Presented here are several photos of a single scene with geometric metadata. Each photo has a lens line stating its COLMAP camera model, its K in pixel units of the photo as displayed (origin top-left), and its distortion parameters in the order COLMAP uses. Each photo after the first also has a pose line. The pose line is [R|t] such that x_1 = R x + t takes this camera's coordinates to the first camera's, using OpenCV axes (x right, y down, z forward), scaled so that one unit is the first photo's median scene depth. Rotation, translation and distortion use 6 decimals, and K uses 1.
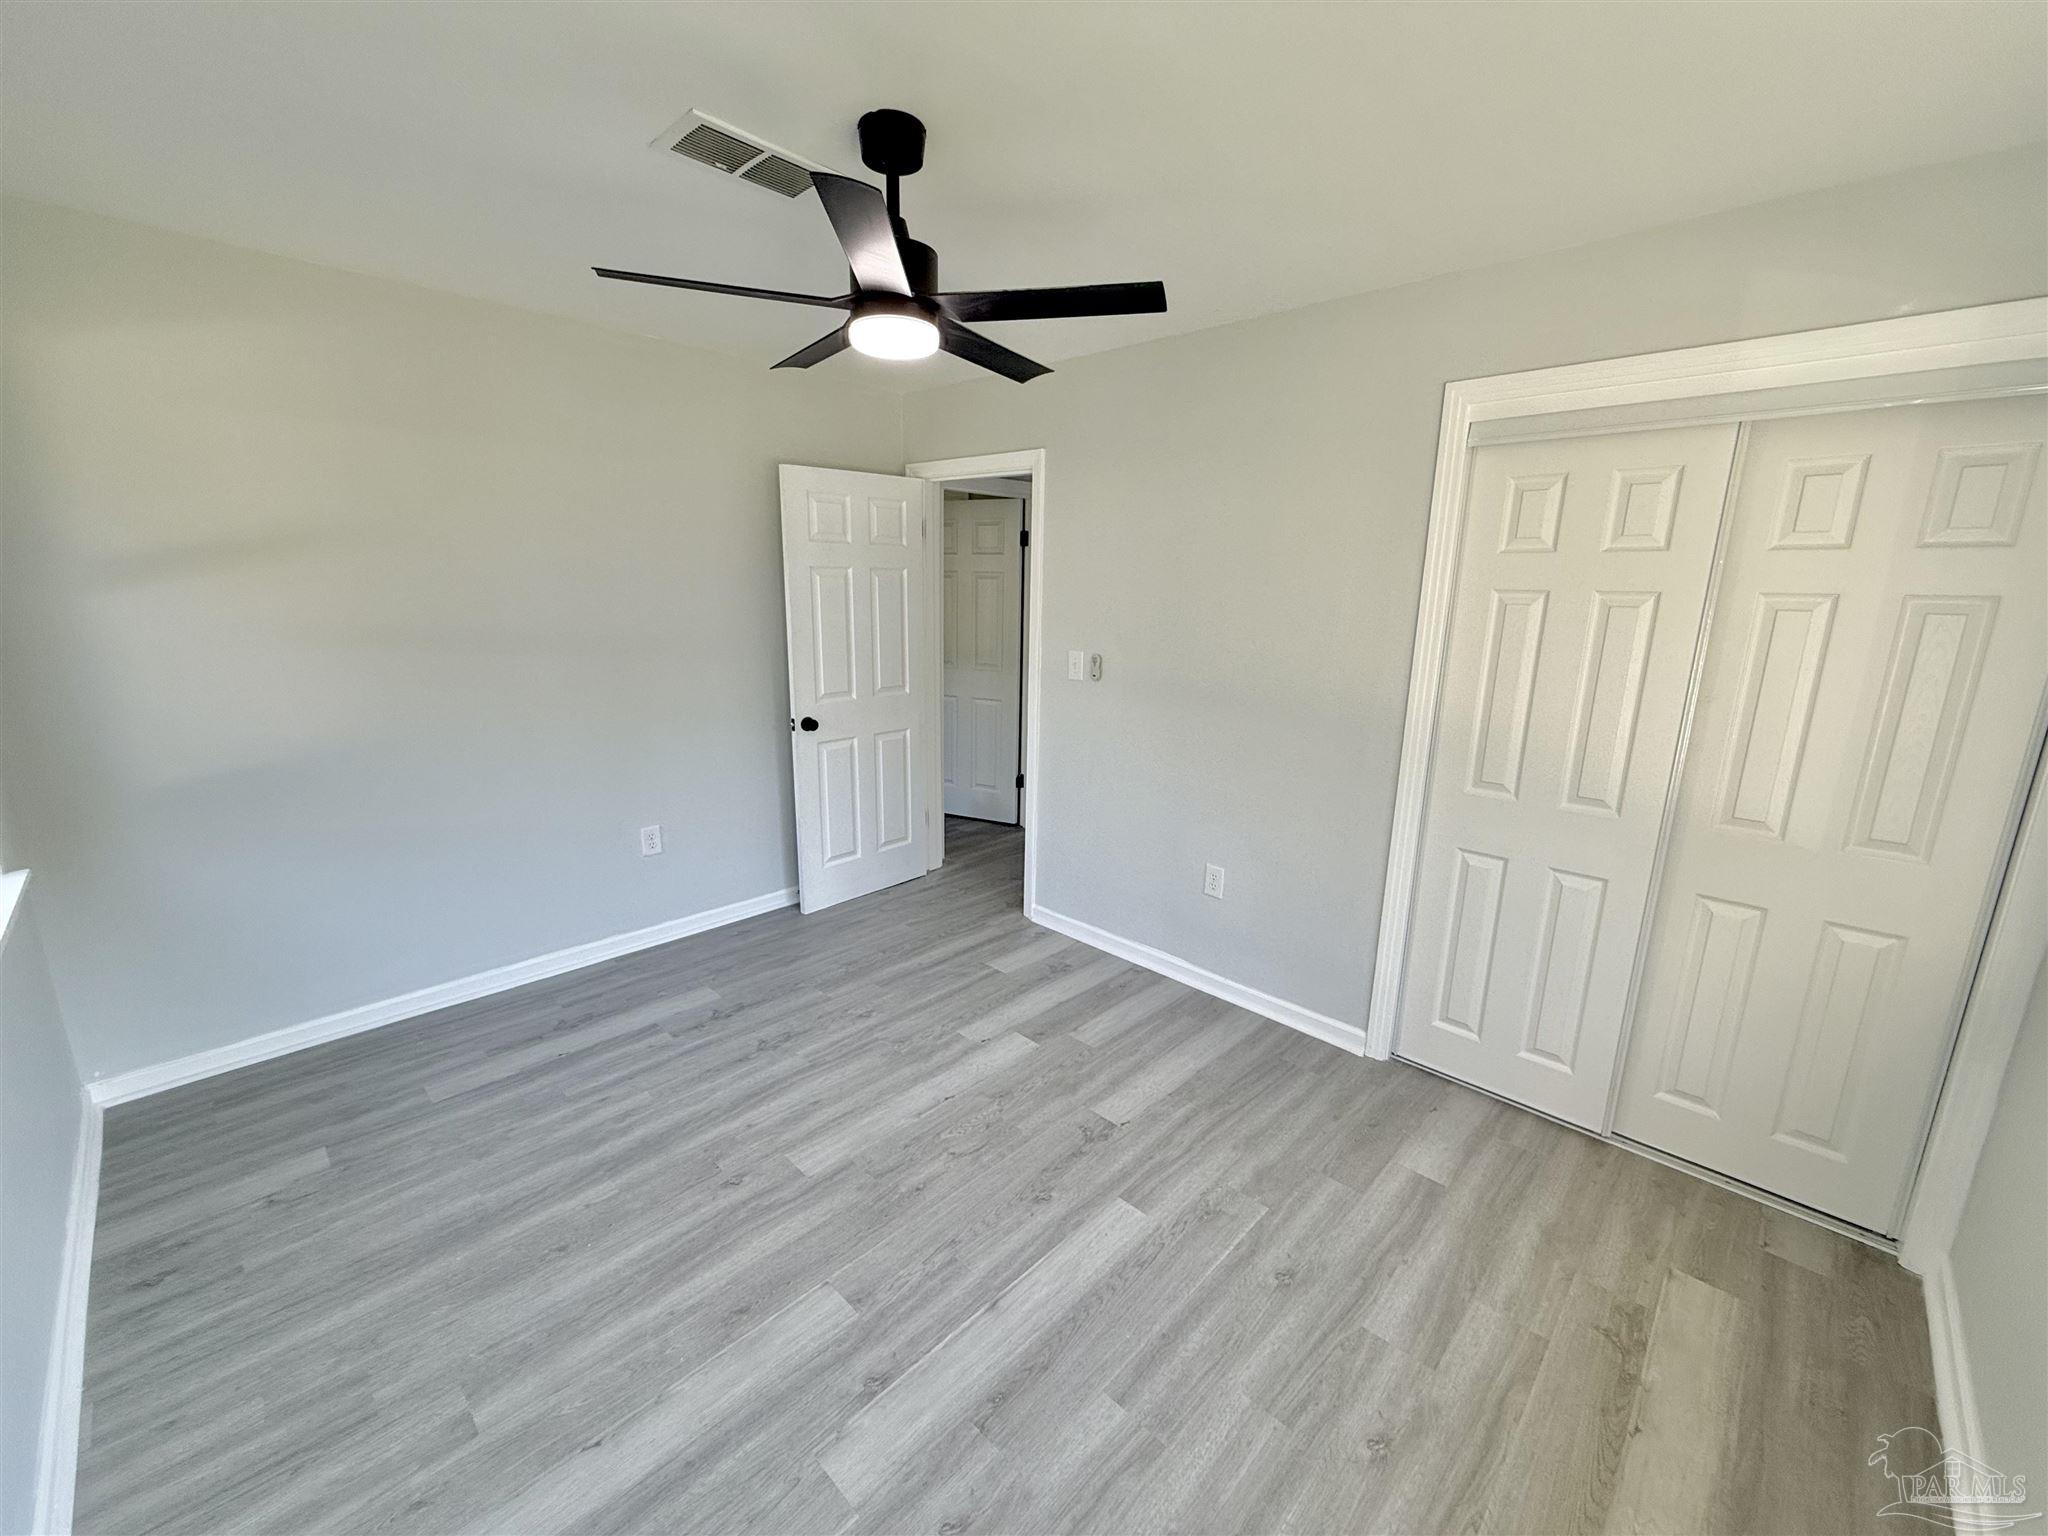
lens RADIAL K [[818.0, 0, 1022.6], [0, 818.0, 766.2], [0, 0, 1]] dist [0.000073, 0.000421]
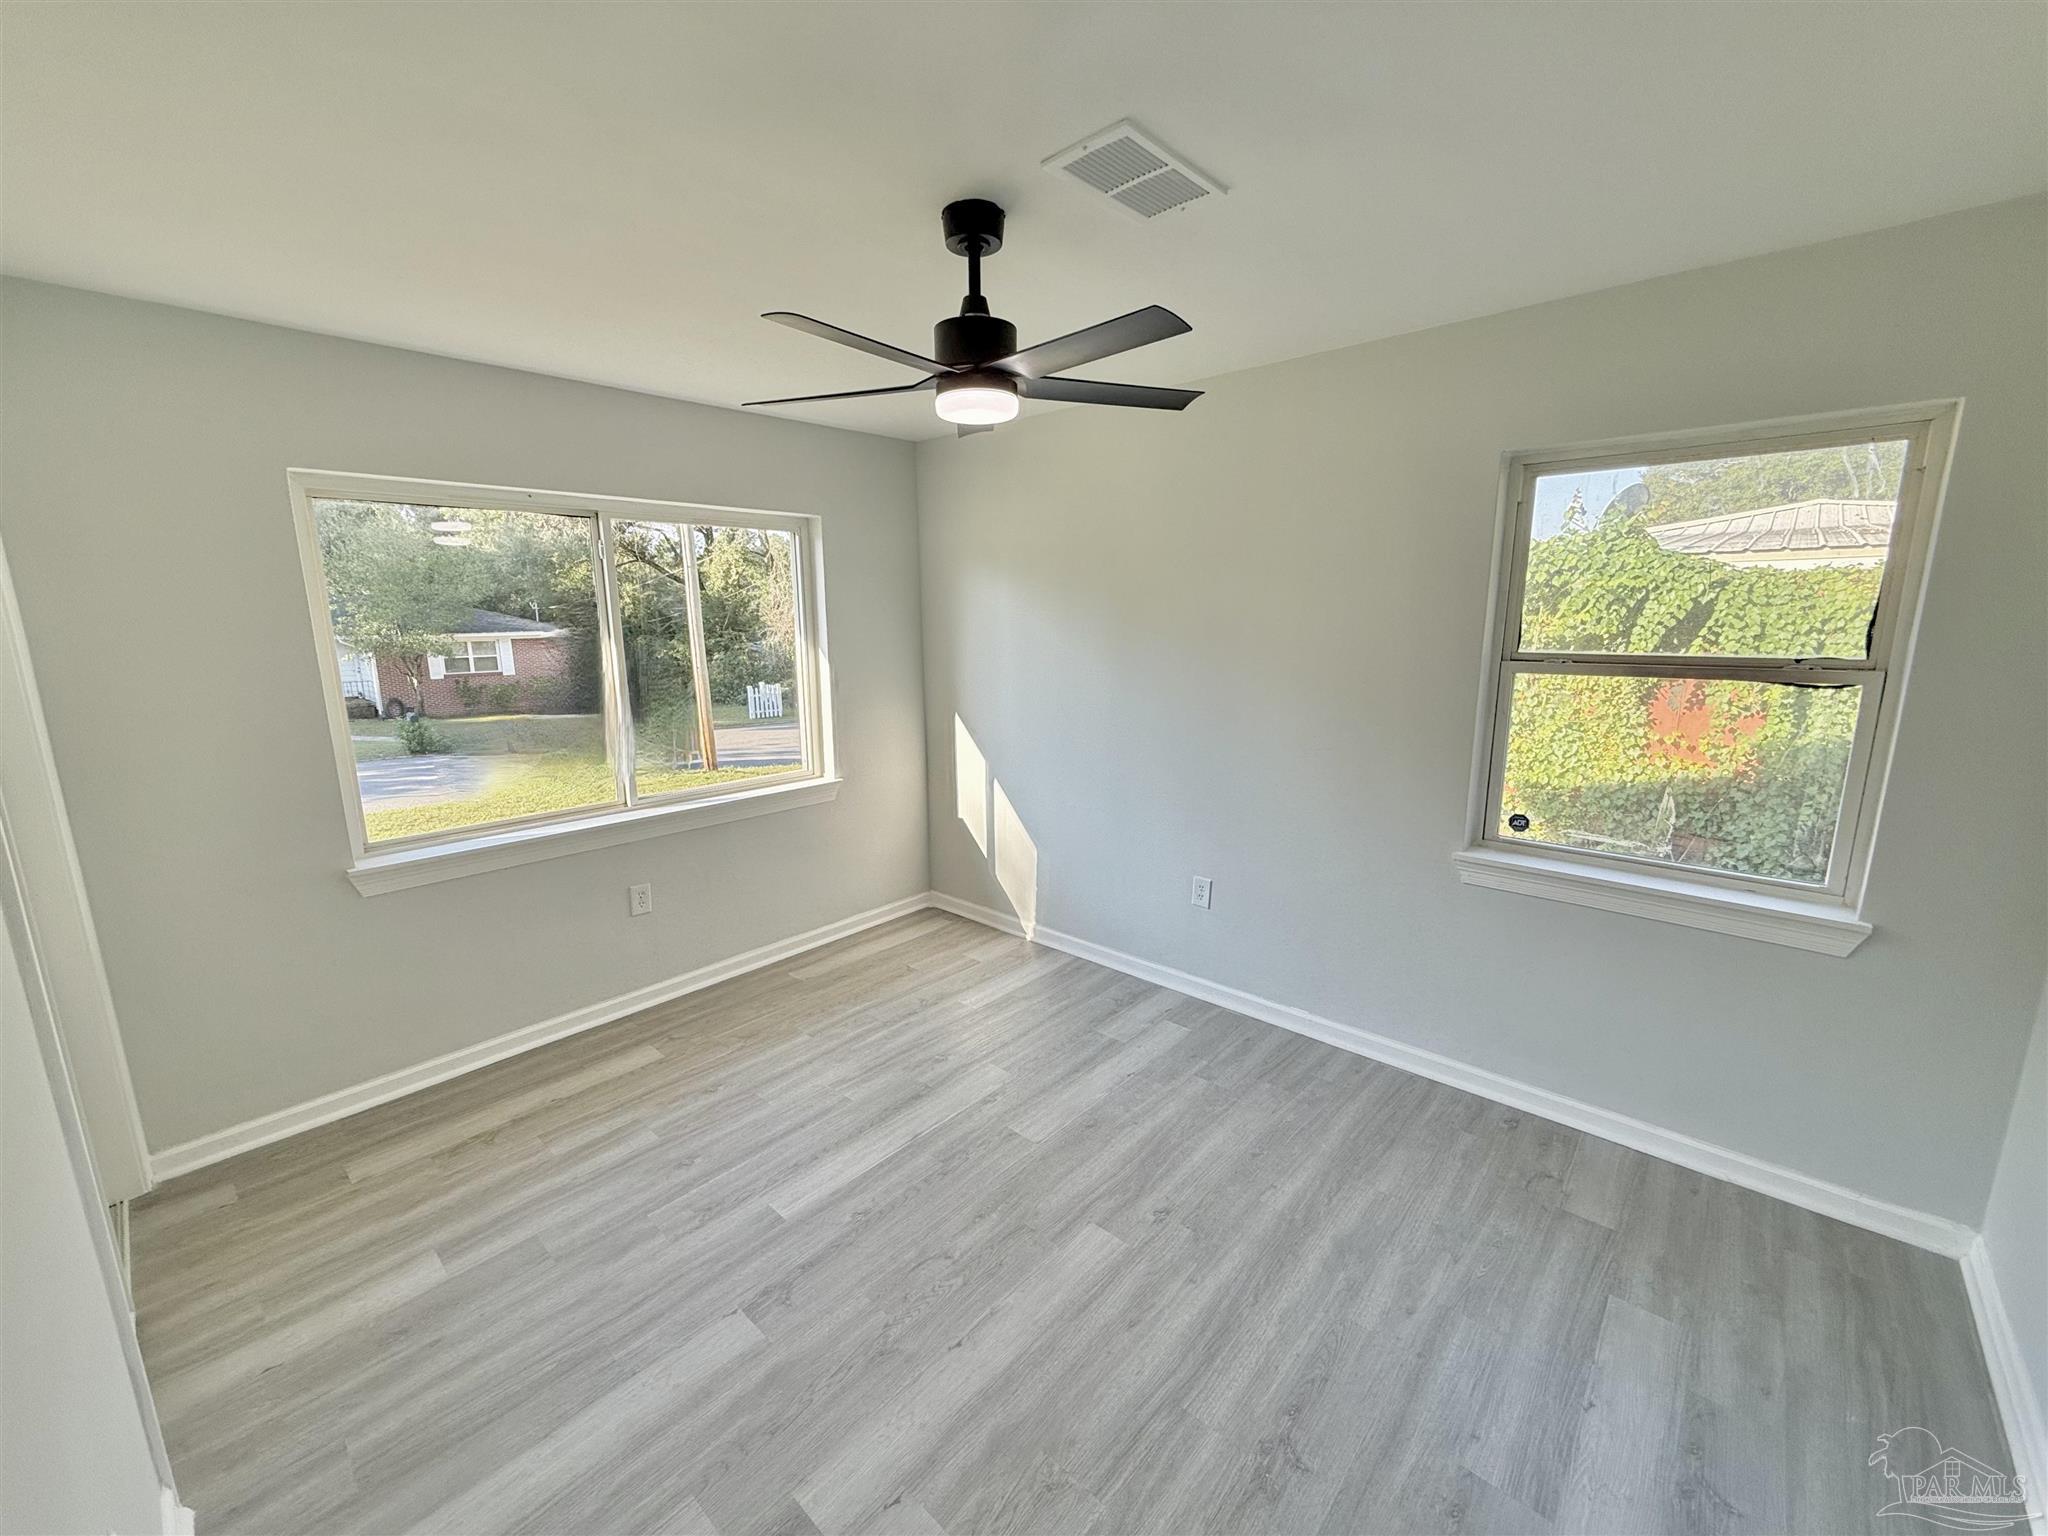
lens RADIAL K [[818.0, 0, 1023.6], [0, 818.0, 769.2], [0, 0, 1]] dist [0.000073, 0.000421]
pose [[-0.999520, -0.001979, -0.030926, -0.148453], [-0.014305, 0.914736, 0.403799, -0.412760], [0.027490, 0.404048, -0.914325, 1.710837]]
